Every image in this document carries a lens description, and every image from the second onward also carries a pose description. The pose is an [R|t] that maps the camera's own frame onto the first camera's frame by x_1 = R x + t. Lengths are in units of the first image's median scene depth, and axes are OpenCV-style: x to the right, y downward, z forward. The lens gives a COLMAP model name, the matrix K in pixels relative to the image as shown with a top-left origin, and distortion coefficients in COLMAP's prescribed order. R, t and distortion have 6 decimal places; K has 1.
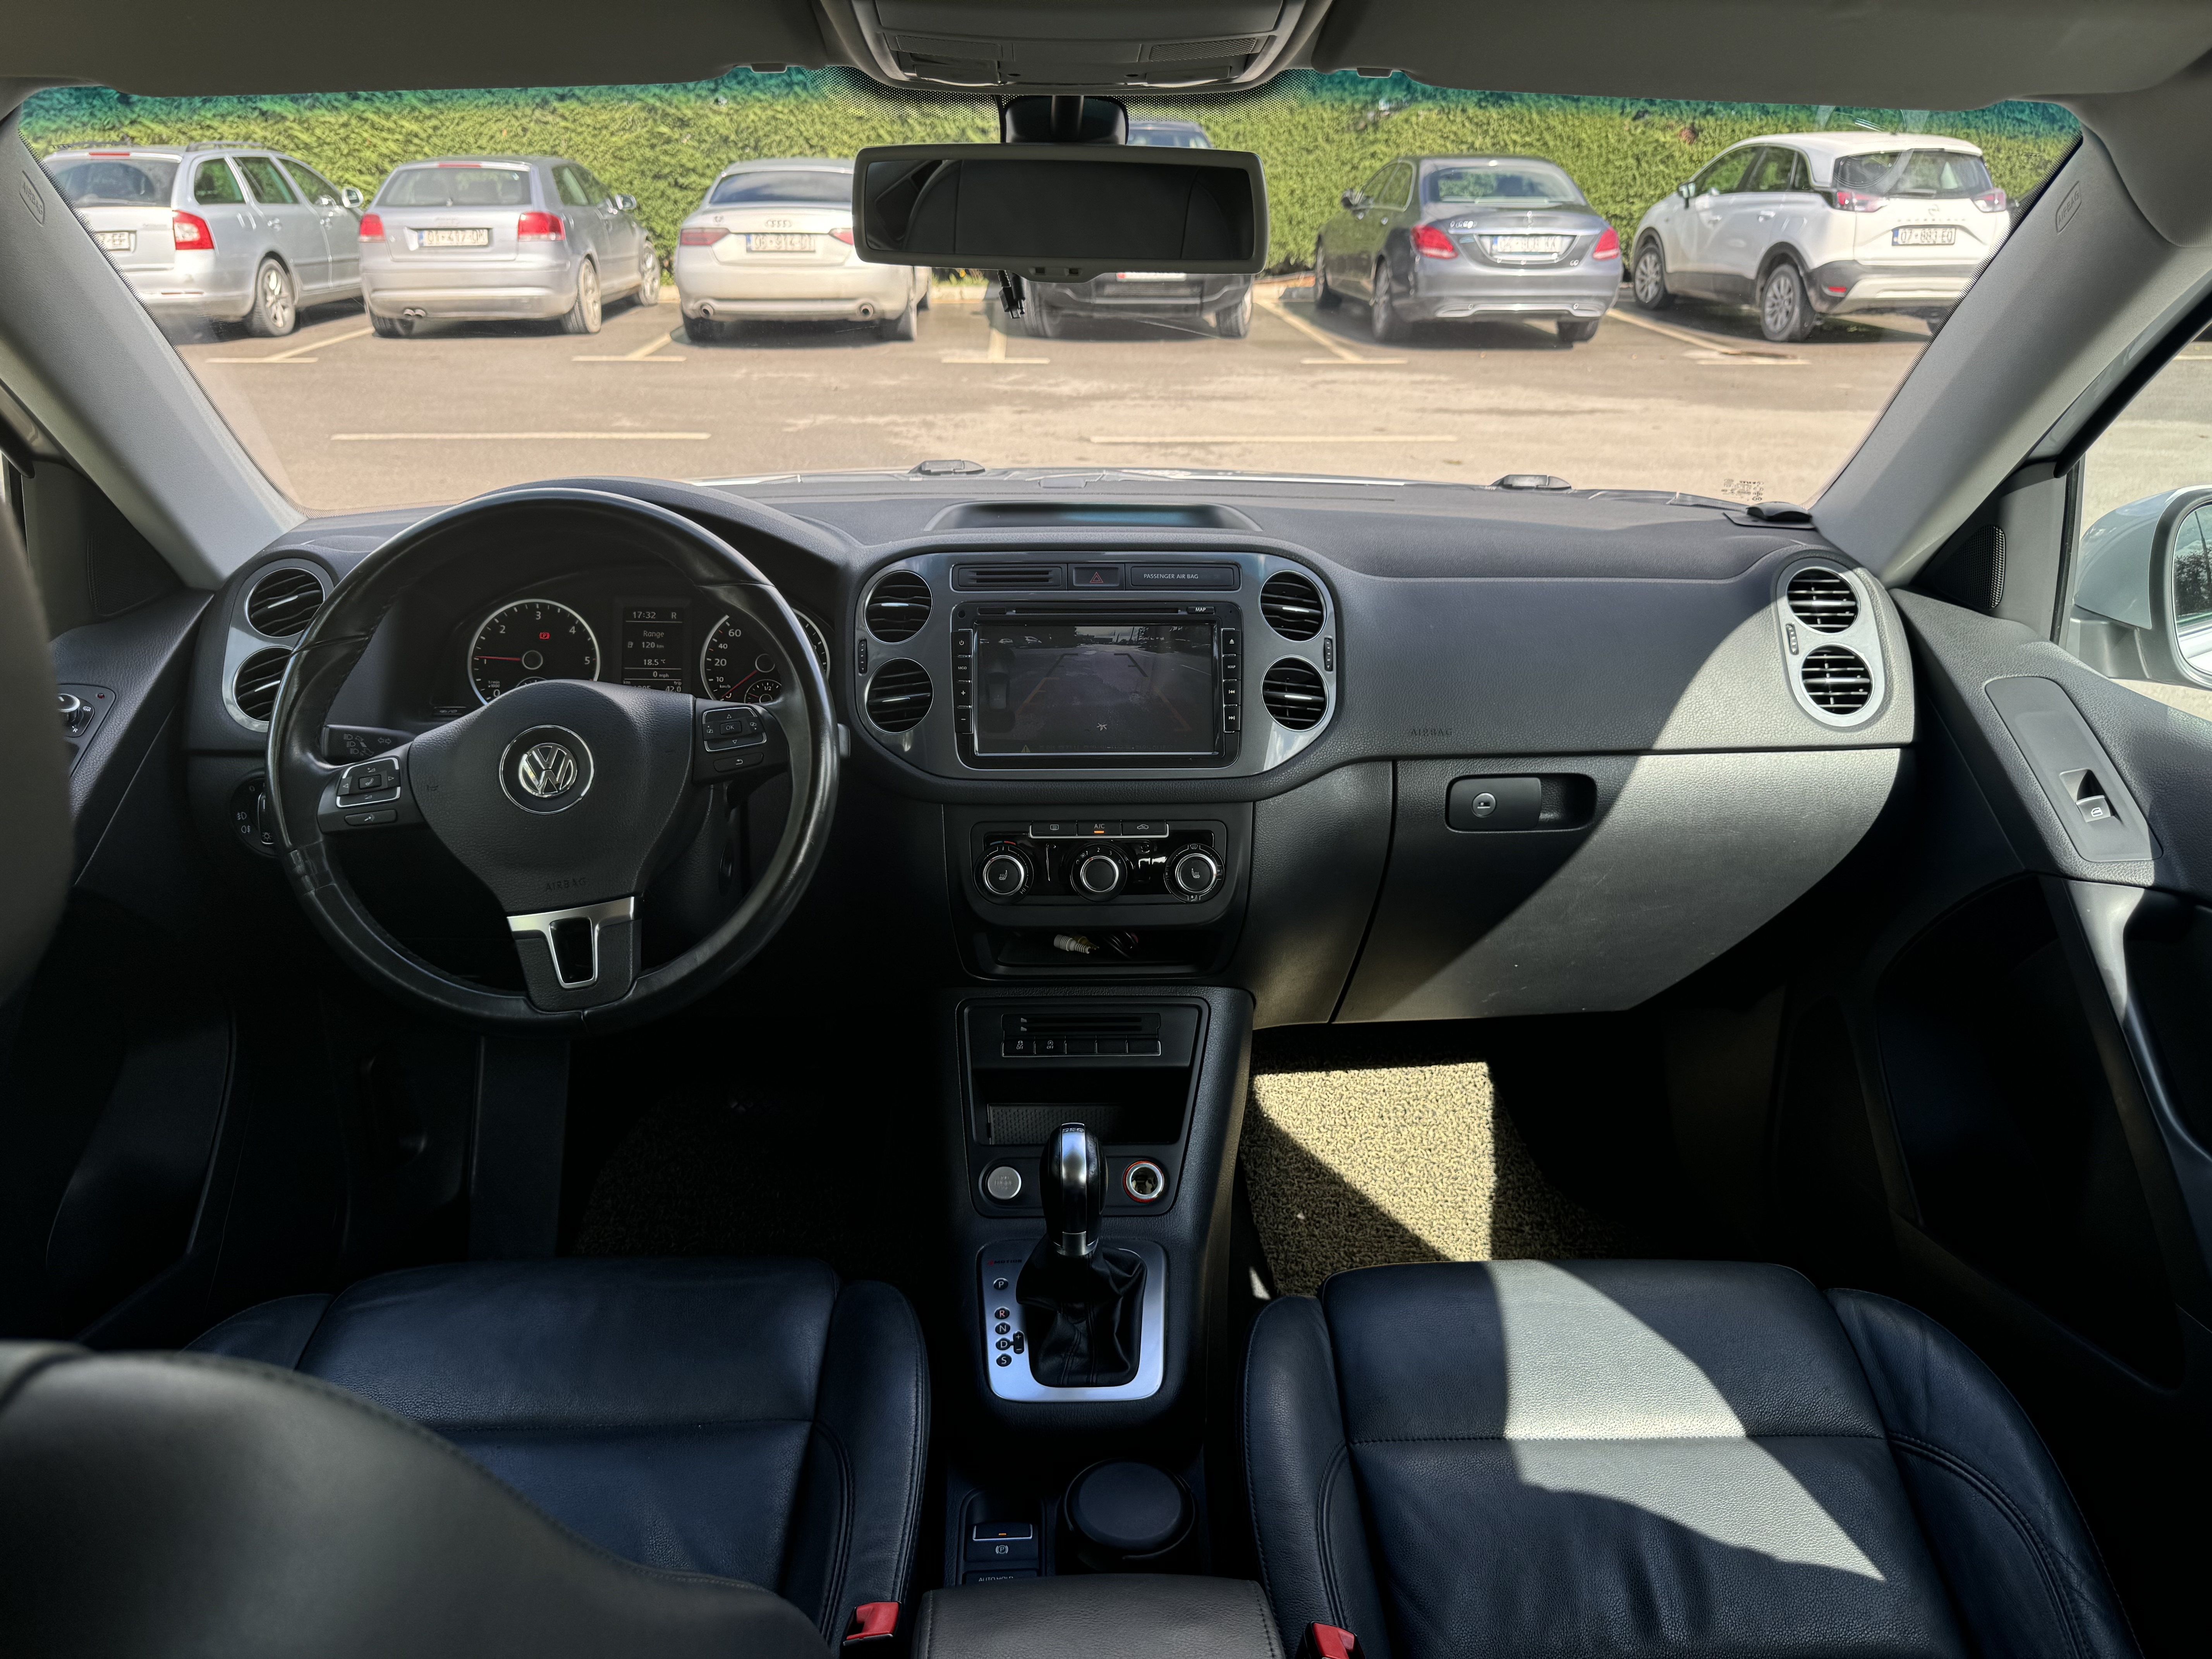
lens RADIAL K [[1552.2, 0, 1106.6], [0, 1552.2, 831.0], [0, 0, 1]] dist [-0.003156, -0.001386]
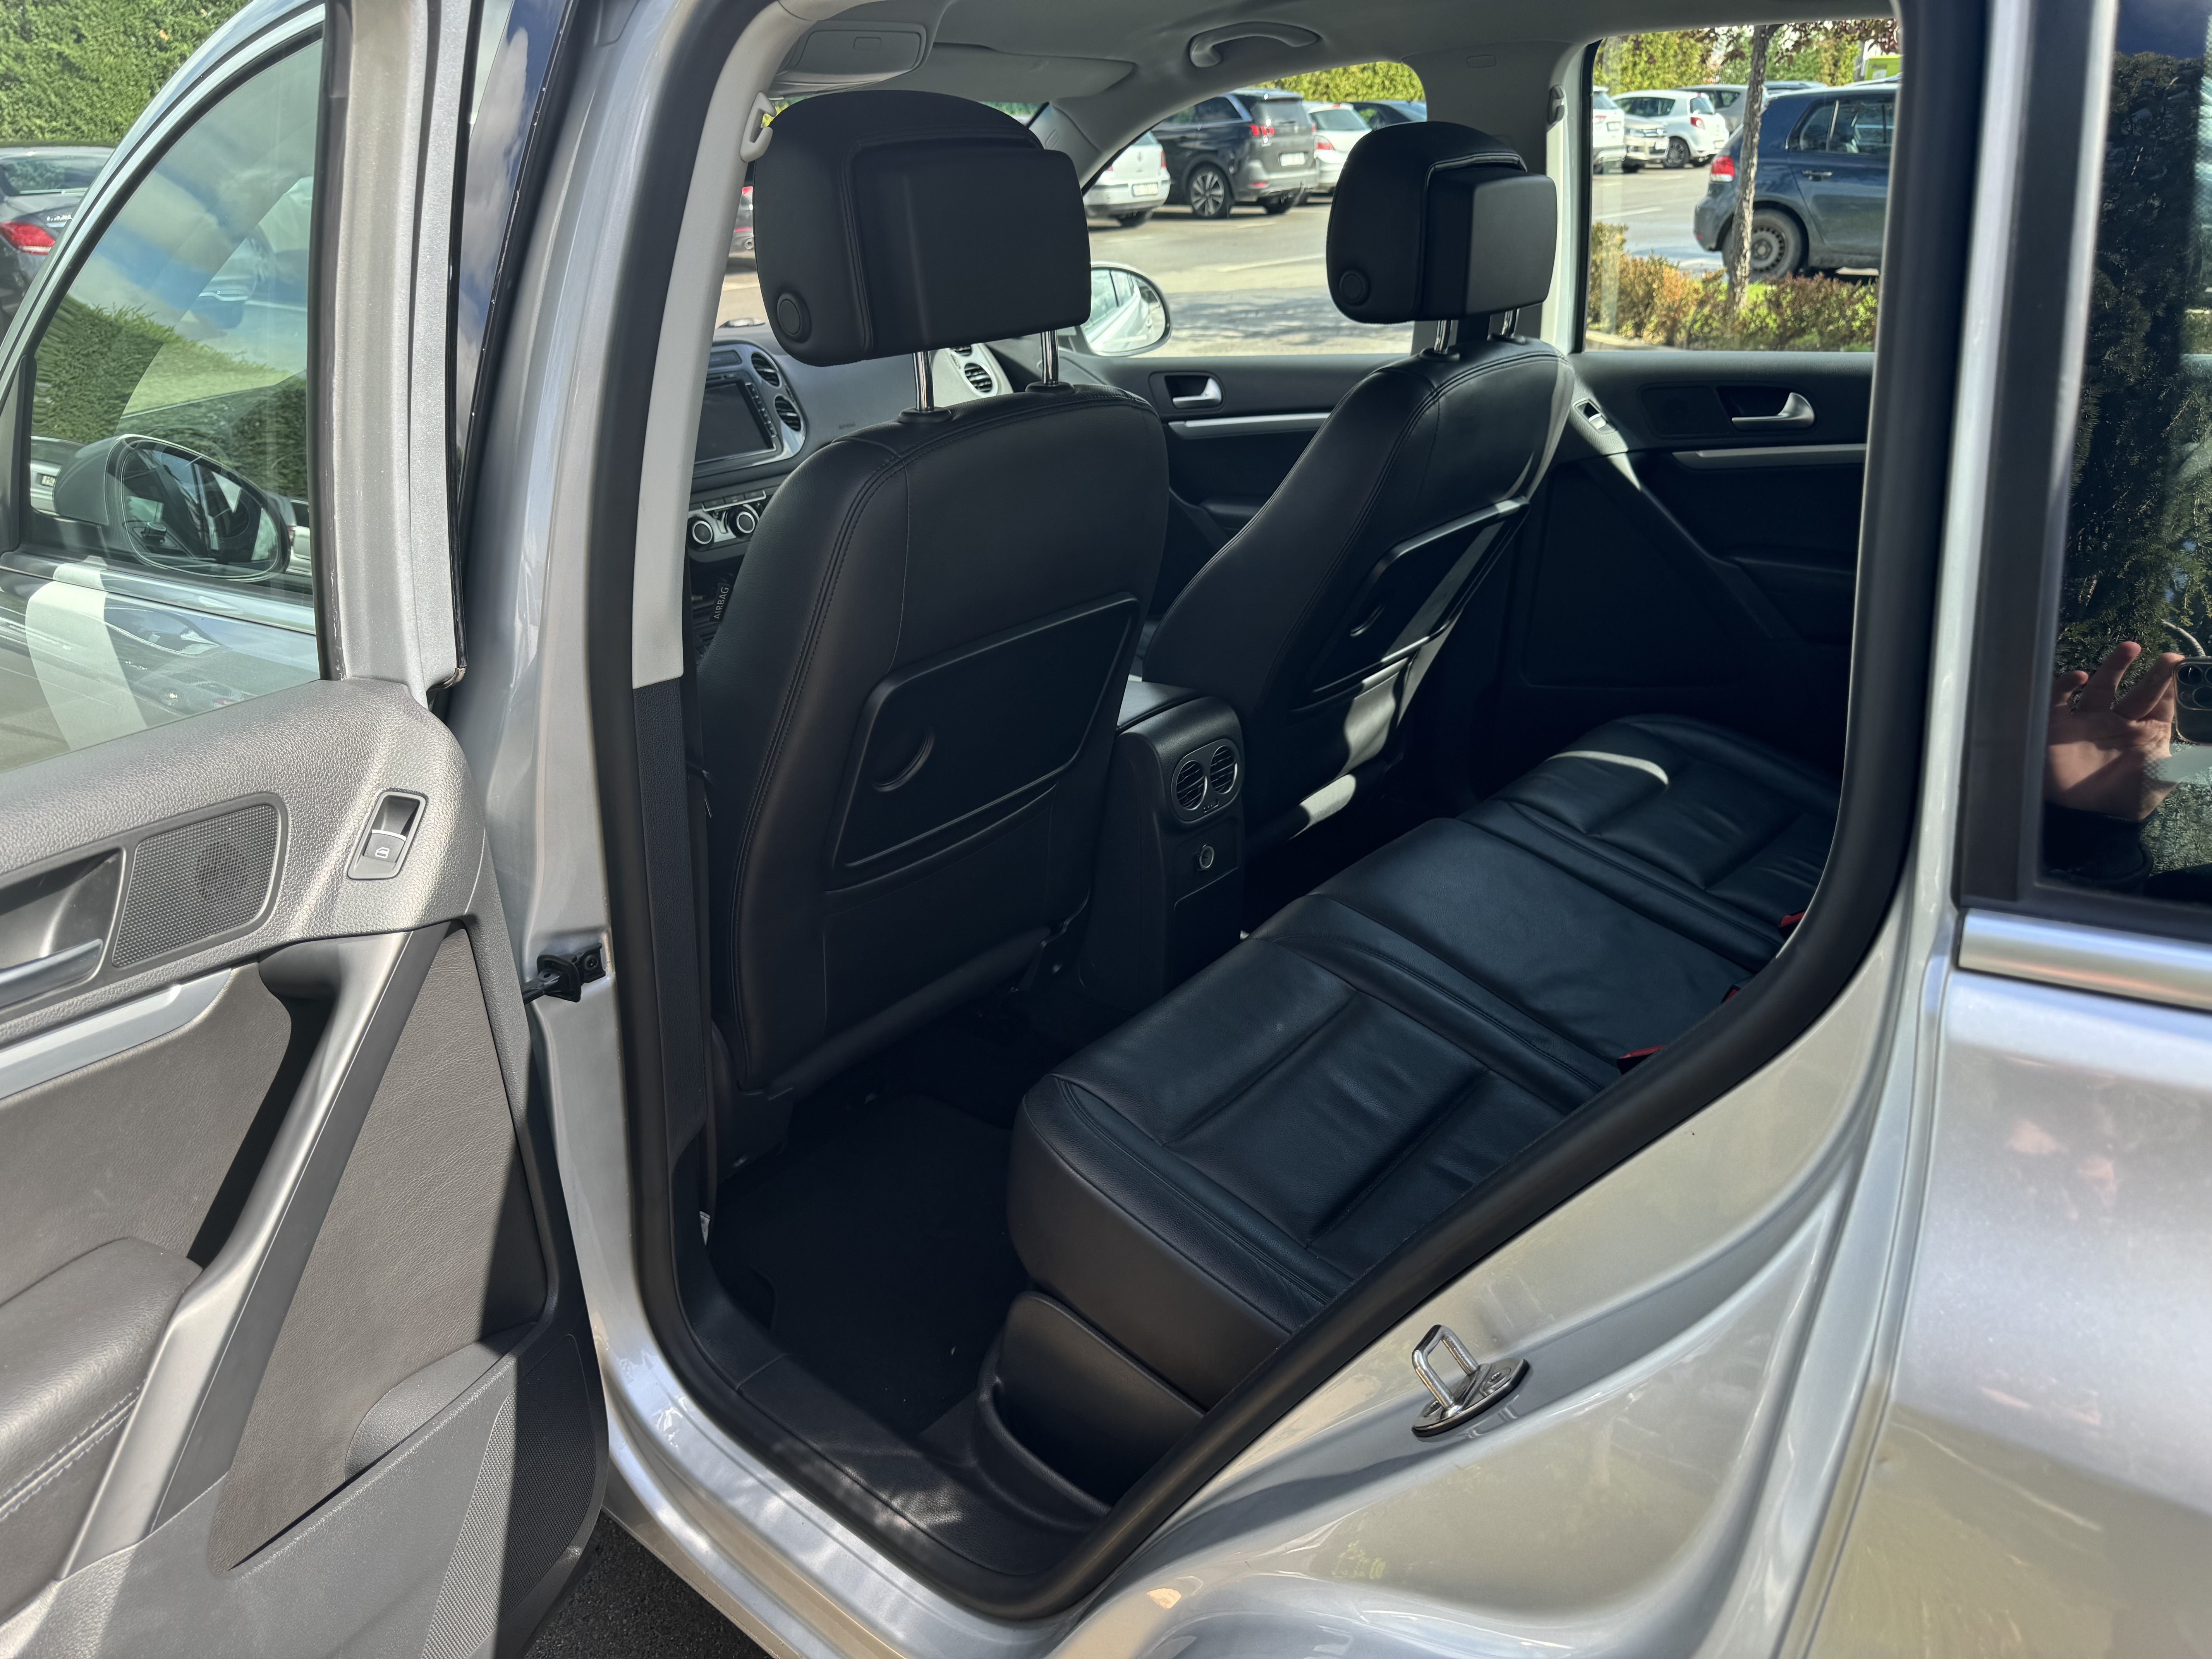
lens RADIAL K [[1552.2, 0, 1105.9], [0, 1552.2, 828.7], [0, 0, 1]] dist [-0.003156, -0.001386]
pose [[0.666019, -0.330994, 0.668477, -0.093018], [0.323348, 0.935694, 0.141146, 0.021385], [-0.672208, 0.122145, 0.730217, -0.049179]]
